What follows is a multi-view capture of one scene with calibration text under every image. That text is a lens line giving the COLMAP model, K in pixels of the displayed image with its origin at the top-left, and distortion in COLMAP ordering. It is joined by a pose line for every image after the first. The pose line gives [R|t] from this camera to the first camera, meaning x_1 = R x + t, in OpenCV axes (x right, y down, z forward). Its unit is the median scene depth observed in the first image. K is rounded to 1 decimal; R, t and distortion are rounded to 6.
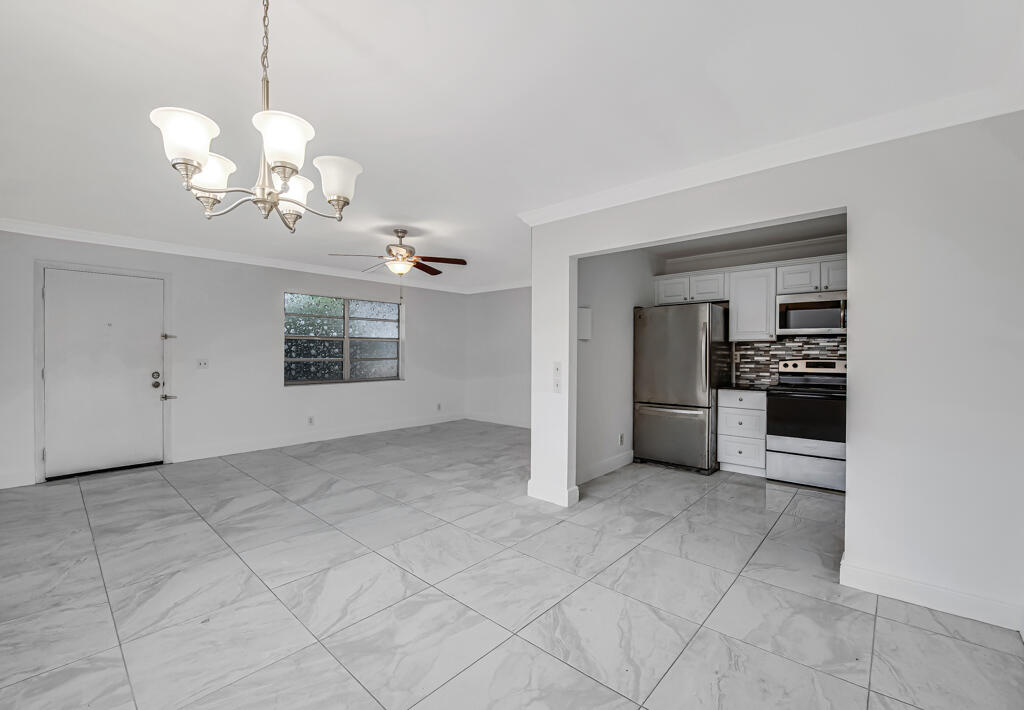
lens RADIAL K [[431.7, 0, 520.7], [0, 431.7, 352.3], [0, 0, 1]] dist [-0.021498, -0.002135]
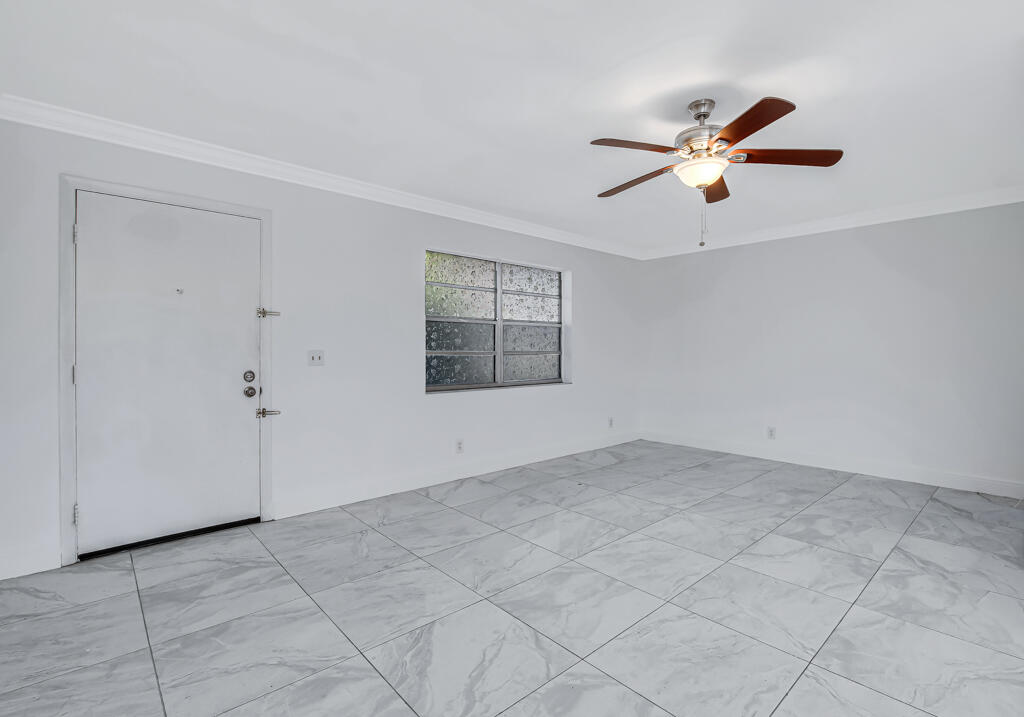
lens RADIAL K [[475.7, 0, 528.6], [0, 475.7, 360.0], [0, 0, 1]] dist [-0.012912, -0.001795]
pose [[0.995307, 0.003136, -0.096718, -0.417817], [-0.001057, 0.999767, 0.021537, 0.015975], [0.096763, -0.021333, 0.995079, 0.385108]]
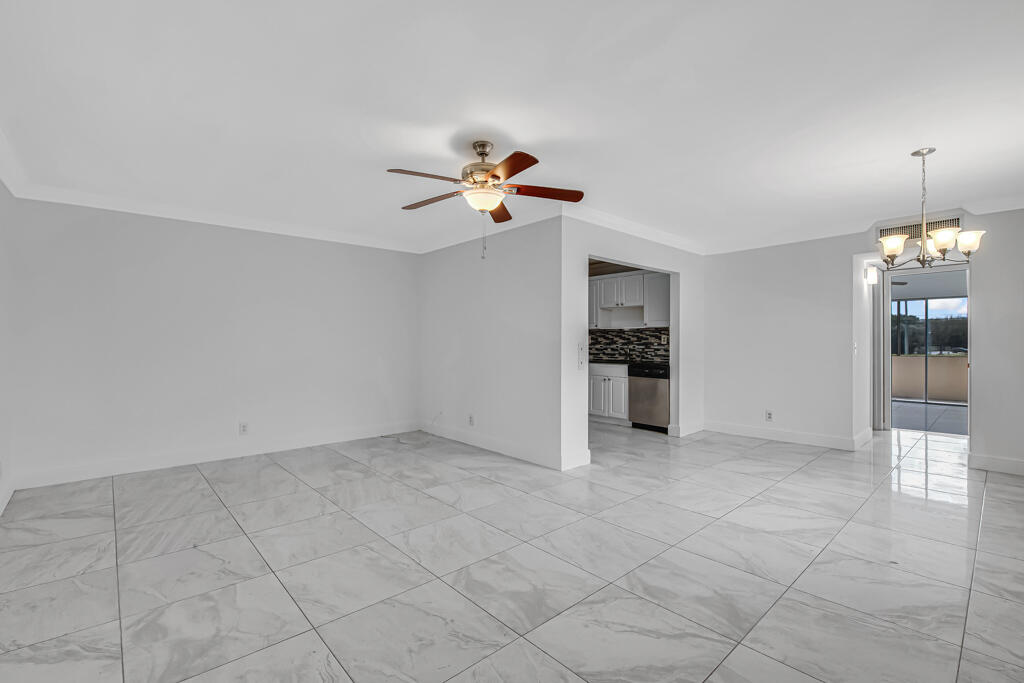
lens RADIAL K [[458.0, 0, 505.9], [0, 458.0, 345.5], [0, 0, 1]] dist [-0.012946, -0.001843]
pose [[0.110460, -0.008058, 0.993848, -0.918970], [0.001324, 0.999967, 0.007960, 0.015534], [-0.993880, 0.000436, 0.110468, 0.846078]]
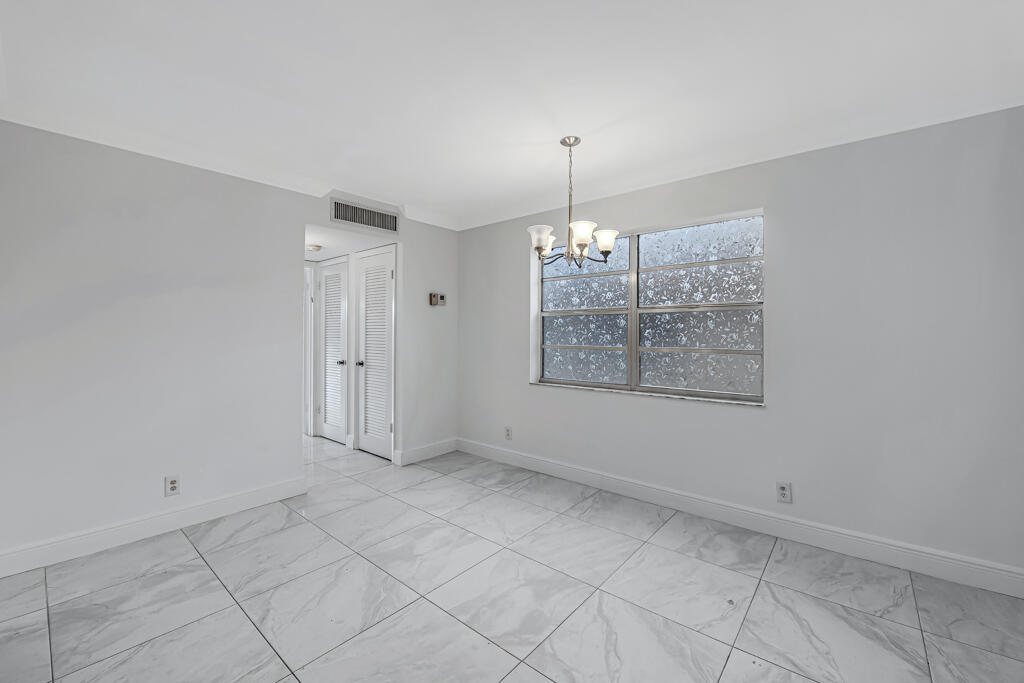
lens RADIAL K [[414.7, 0, 505.6], [0, 414.7, 332.6], [0, 0, 1]] dist [-0.018496, -0.000978]
pose [[-0.999776, 0.001038, -0.021154, -0.085294], [0.001083, 0.999997, -0.002116, -0.000763], [0.021151, -0.002139, -0.999774, 0.867761]]
